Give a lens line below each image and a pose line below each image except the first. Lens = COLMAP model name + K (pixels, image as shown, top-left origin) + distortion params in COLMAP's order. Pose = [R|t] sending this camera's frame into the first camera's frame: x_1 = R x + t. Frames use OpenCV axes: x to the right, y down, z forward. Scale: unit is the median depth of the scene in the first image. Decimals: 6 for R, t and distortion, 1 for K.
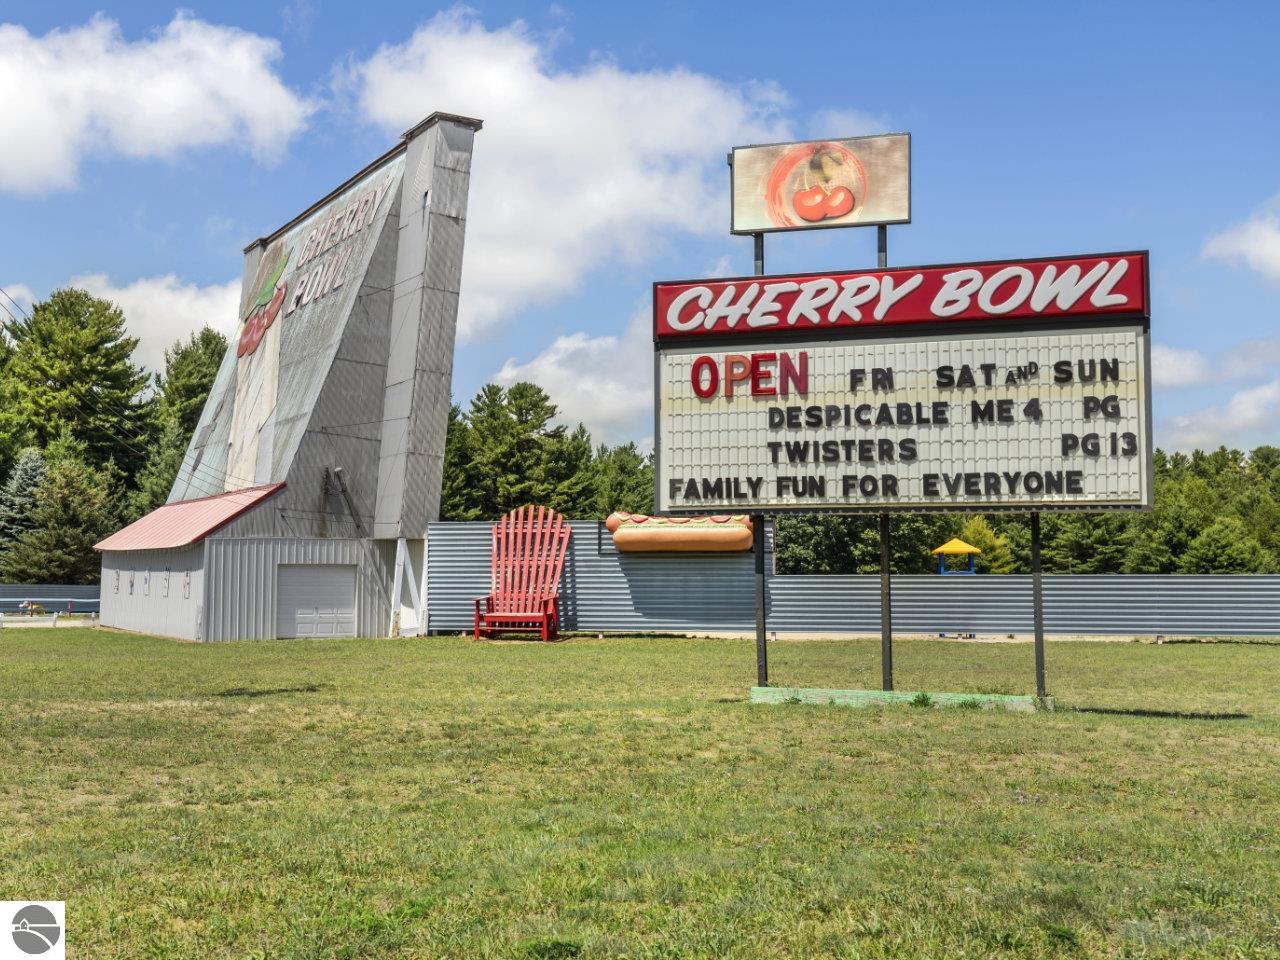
lens RADIAL K [[1260.7, 0, 640.3], [0, 1260.7, 480.5], [0, 0, 1]] dist [-0.004733, 0.000000]
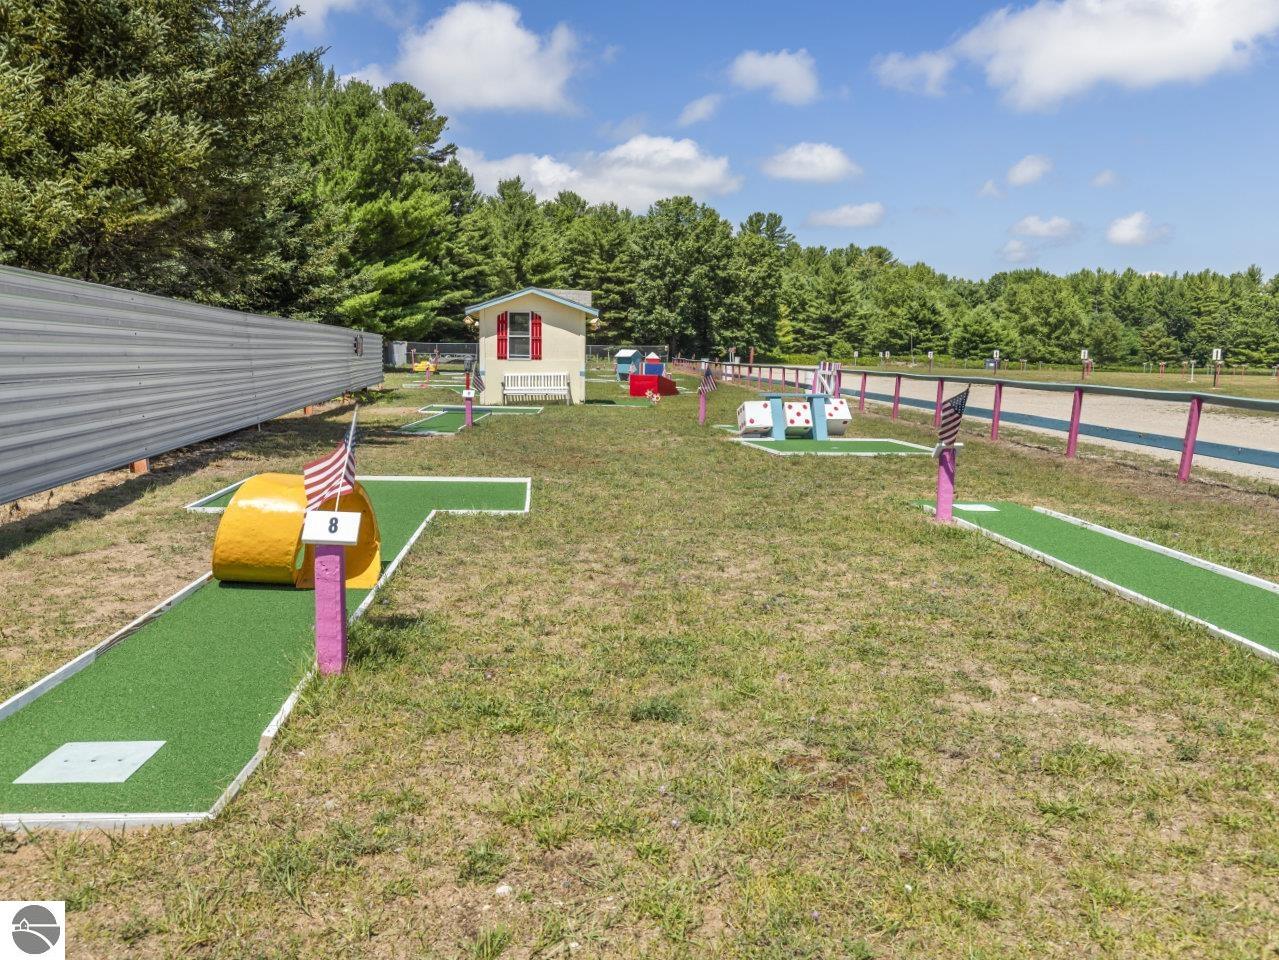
lens RADIAL K [[961.7, 0, 639.1], [0, 961.7, 481.2], [0, 0, 1]] dist [-0.000858, -0.000003]
pose [[0.929201, -0.026435, 0.368627, -0.164552], [-0.055195, 0.976325, 0.209146, 0.028518], [-0.365429, -0.214685, 0.905744, 0.313181]]
